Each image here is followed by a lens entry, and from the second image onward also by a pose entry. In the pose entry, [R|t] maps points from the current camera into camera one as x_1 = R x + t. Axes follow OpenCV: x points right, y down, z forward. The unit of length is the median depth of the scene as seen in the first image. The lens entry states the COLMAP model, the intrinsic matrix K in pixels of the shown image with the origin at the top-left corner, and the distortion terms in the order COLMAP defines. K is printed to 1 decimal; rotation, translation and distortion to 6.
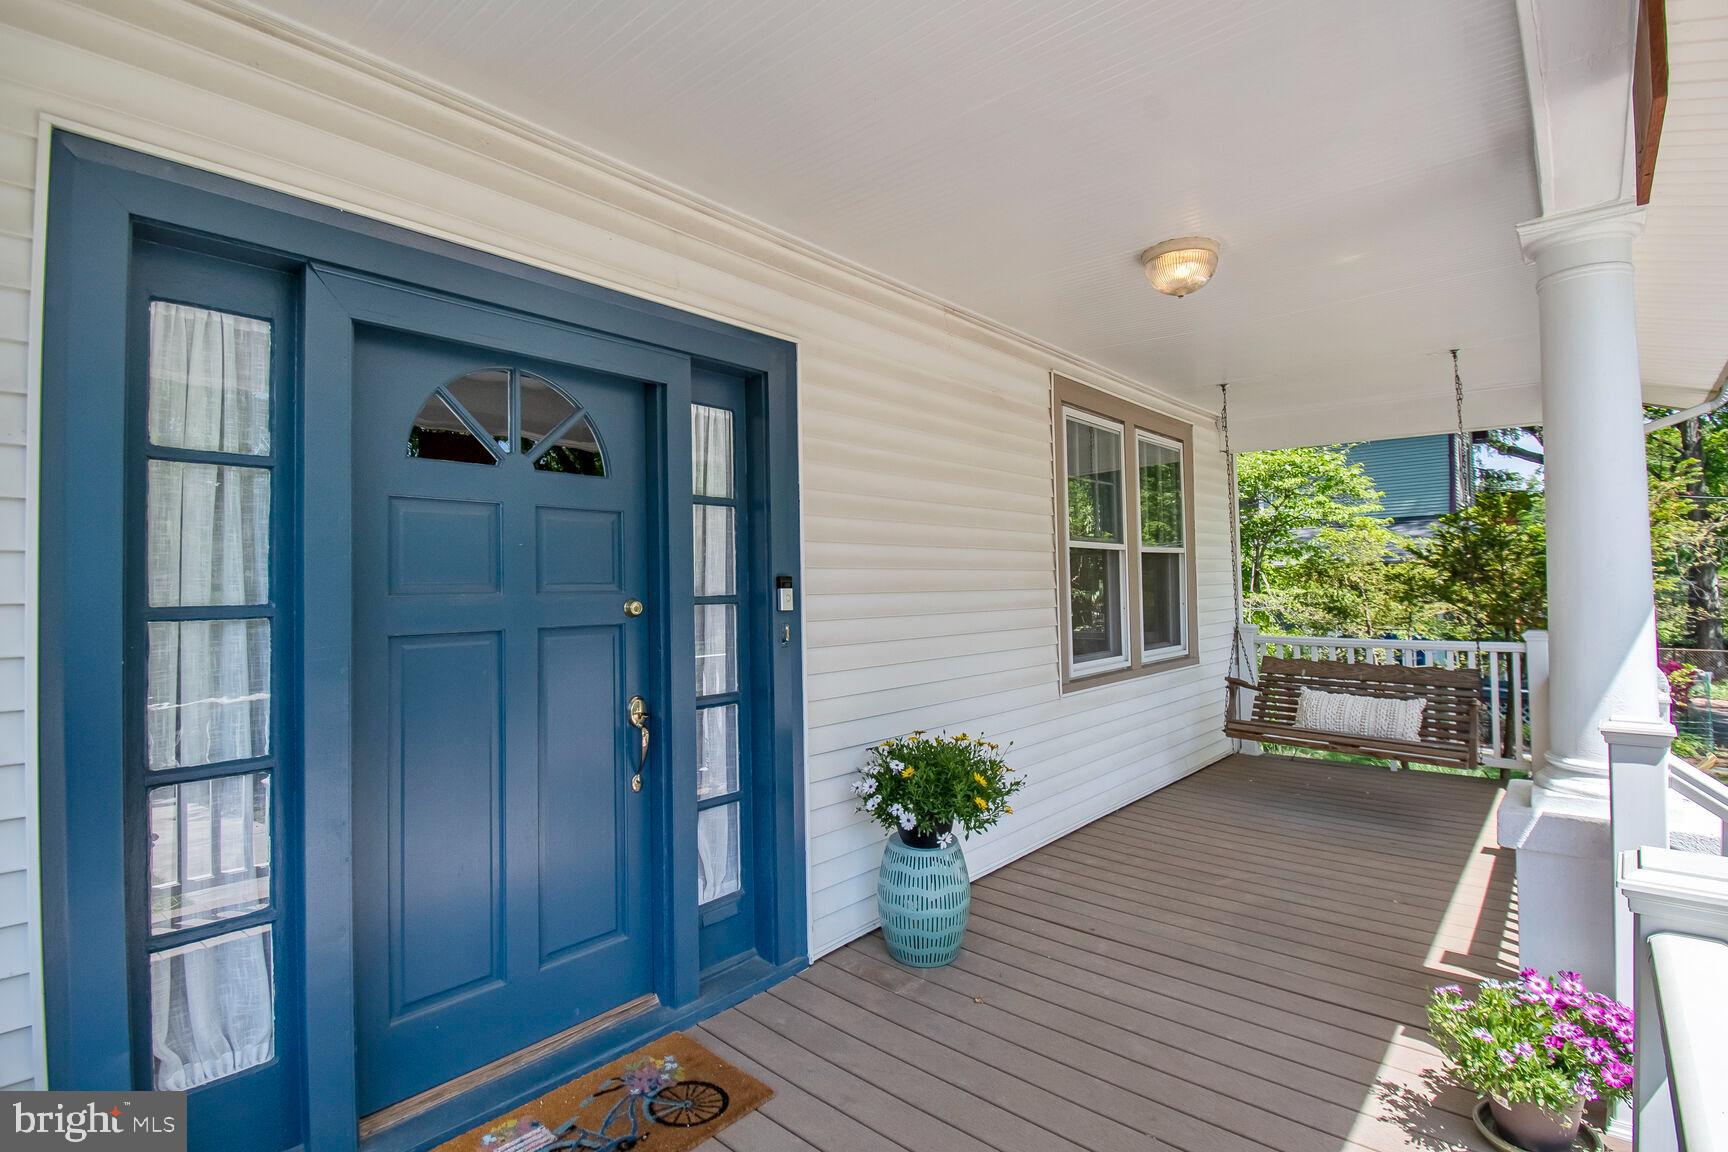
lens RADIAL K [[805.6, 0, 856.4], [0, 805.6, 566.5], [0, 0, 1]] dist [-0.000089, -0.025058]
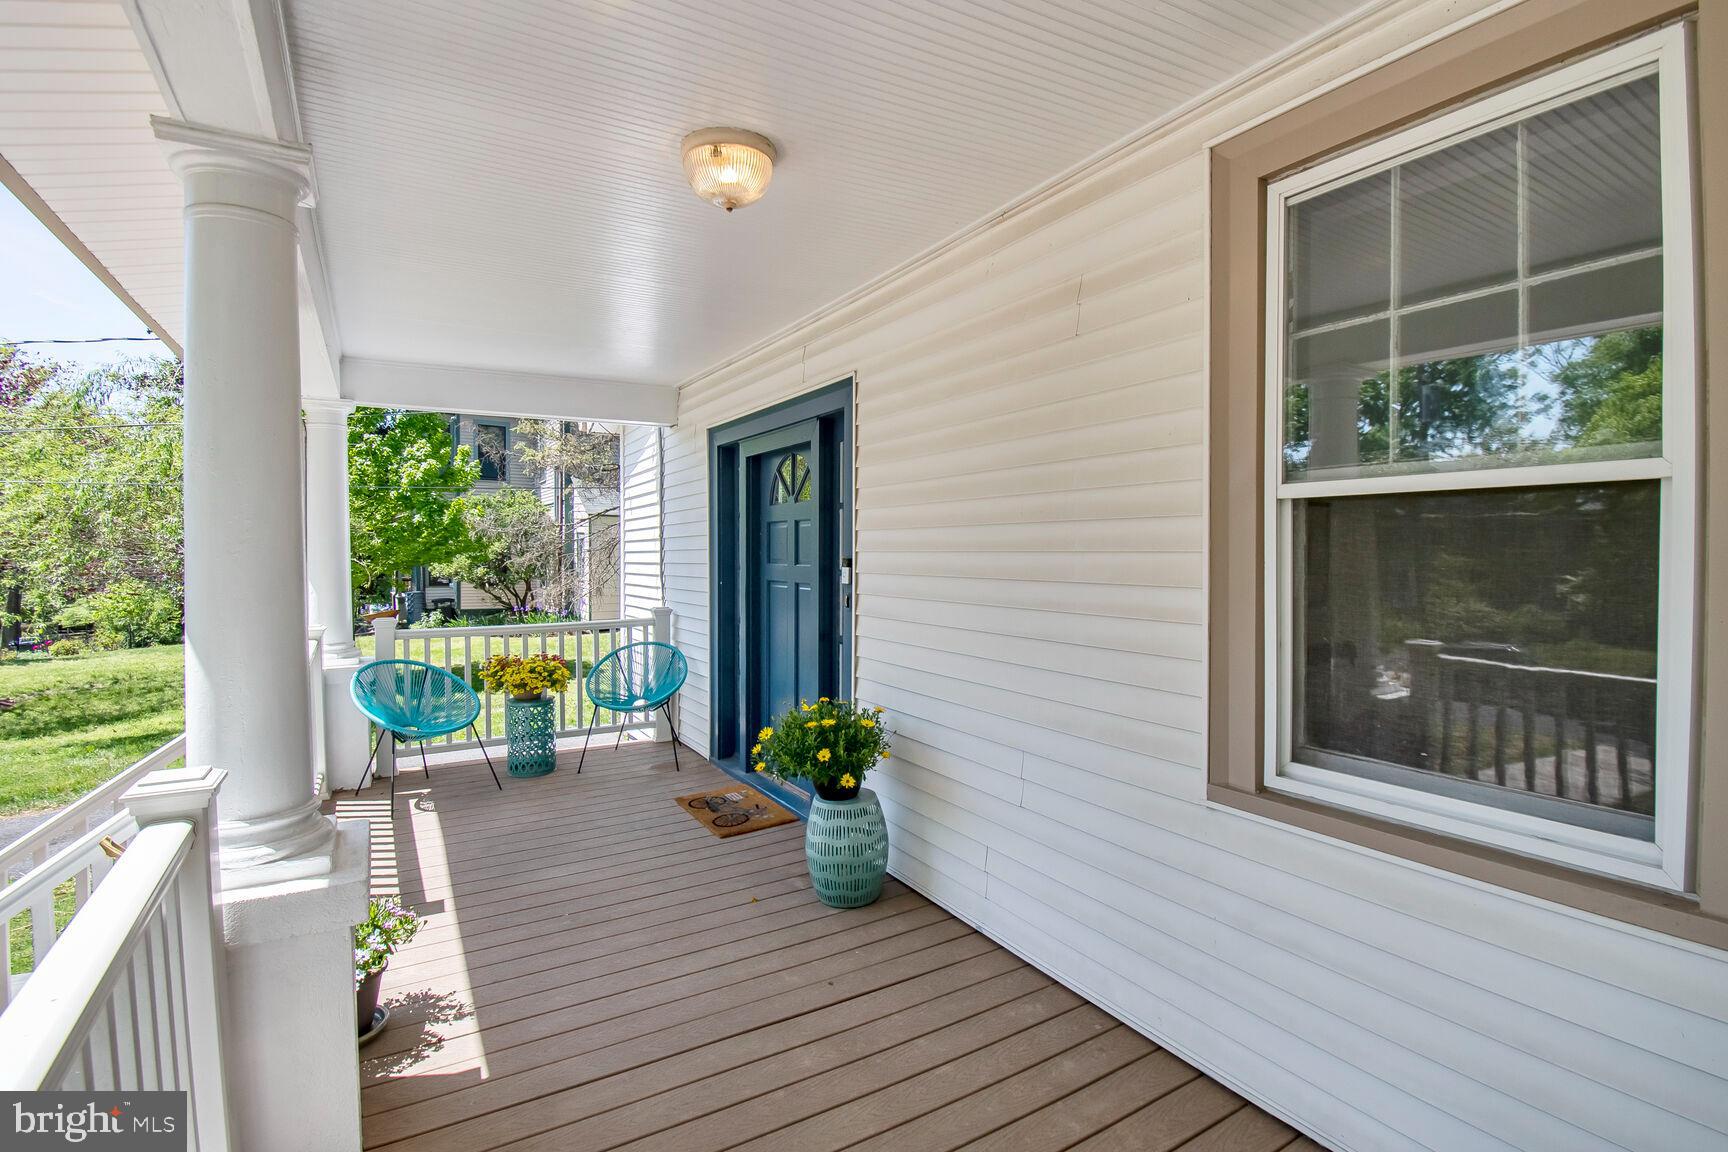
lens RADIAL K [[805.6, 0, 856.4], [0, 805.6, 566.5], [0, 0, 1]] dist [-0.000089, -0.025058]
pose [[-0.290318, 0.031270, -0.956419, 1.431235], [0.030649, 0.999257, 0.023367, -0.006247], [0.956439, -0.022530, -0.291061, 1.701444]]
